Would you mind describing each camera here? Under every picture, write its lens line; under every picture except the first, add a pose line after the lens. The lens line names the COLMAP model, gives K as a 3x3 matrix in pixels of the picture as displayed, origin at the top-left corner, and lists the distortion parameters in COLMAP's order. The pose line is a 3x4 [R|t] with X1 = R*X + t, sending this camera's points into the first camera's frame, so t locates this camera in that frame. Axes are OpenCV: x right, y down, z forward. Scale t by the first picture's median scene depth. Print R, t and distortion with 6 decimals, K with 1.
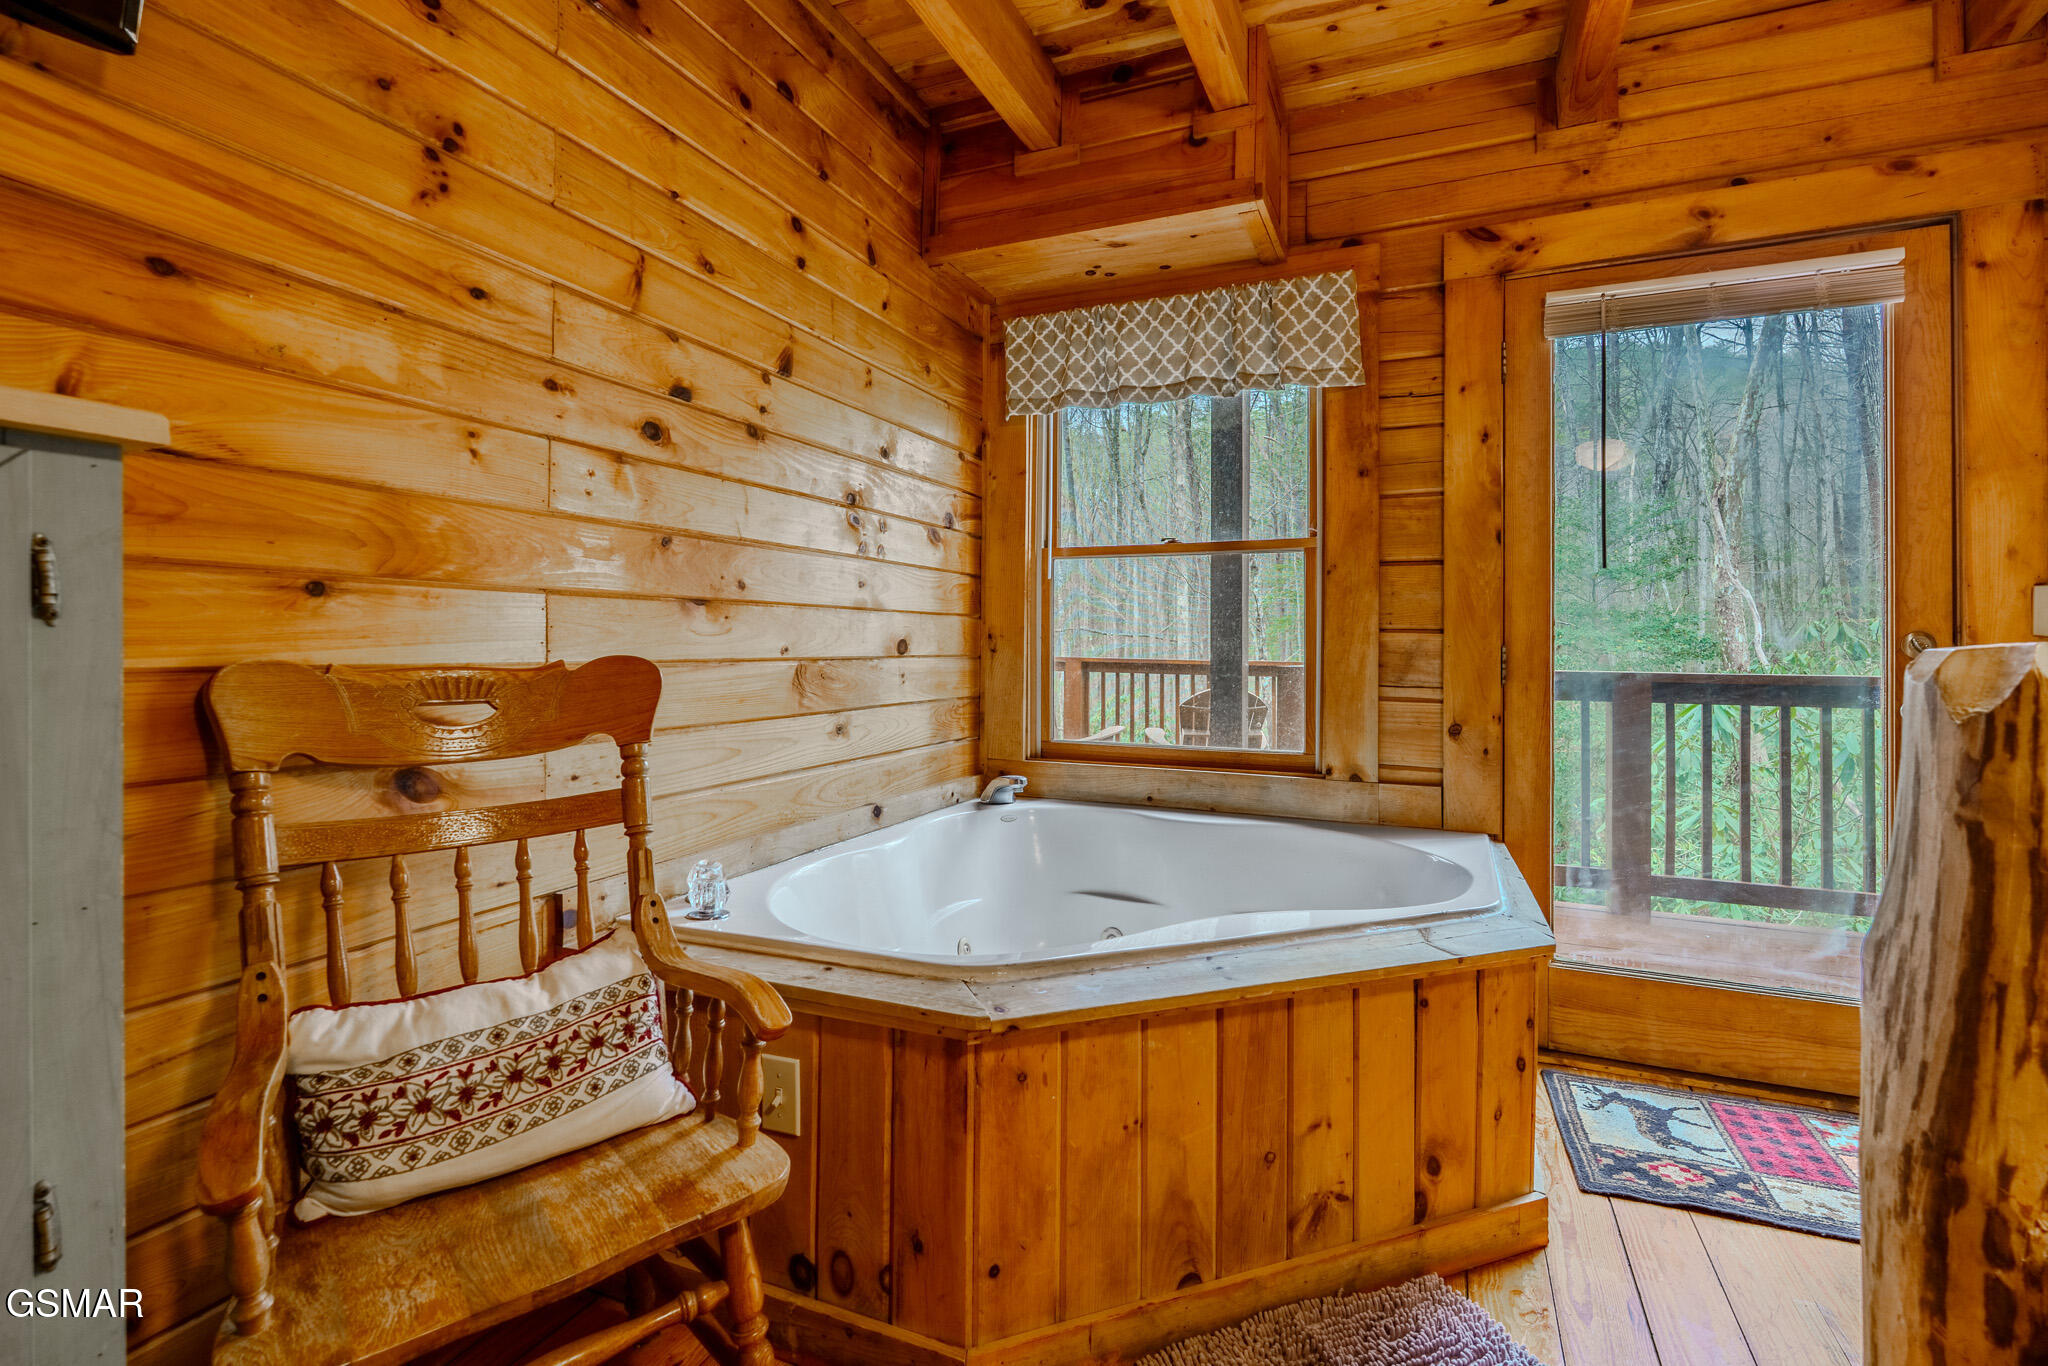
lens RADIAL K [[921.0, 0, 1020.7], [0, 921.0, 632.9], [0, 0, 1]] dist [-0.005164, 0.000481]
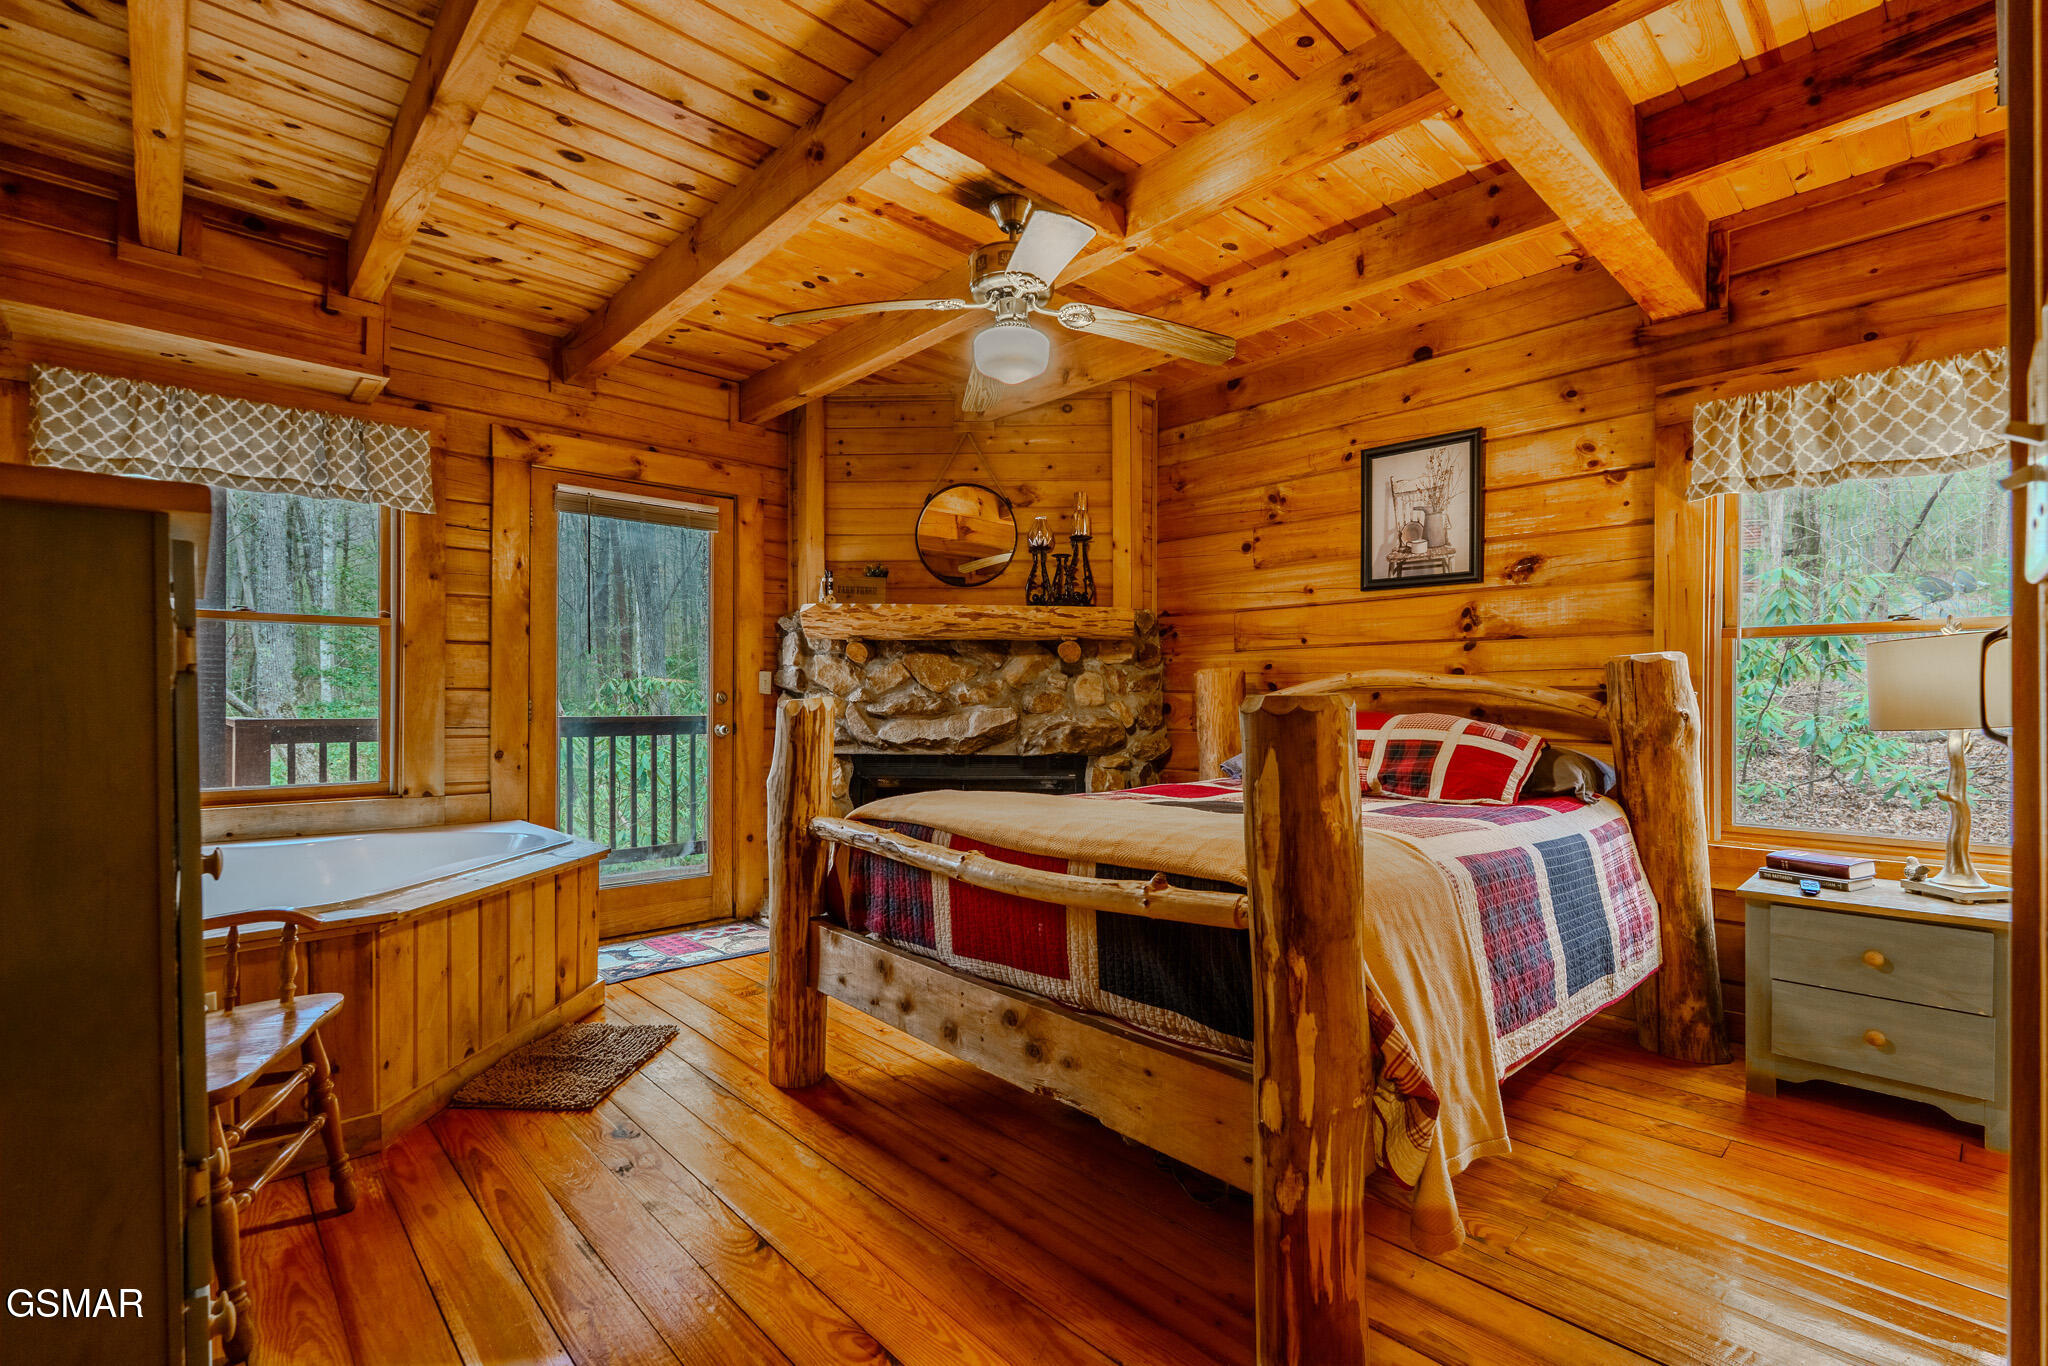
lens RADIAL K [[935.9, 0, 1041.3], [0, 935.9, 697.9], [0, 0, 1]] dist [-0.004687, -0.000300]
pose [[0.375480, -0.002152, 0.926828, -0.614031], [-0.010073, 0.999929, 0.006403, -0.007375], [-0.926776, -0.011740, 0.375431, -0.404990]]
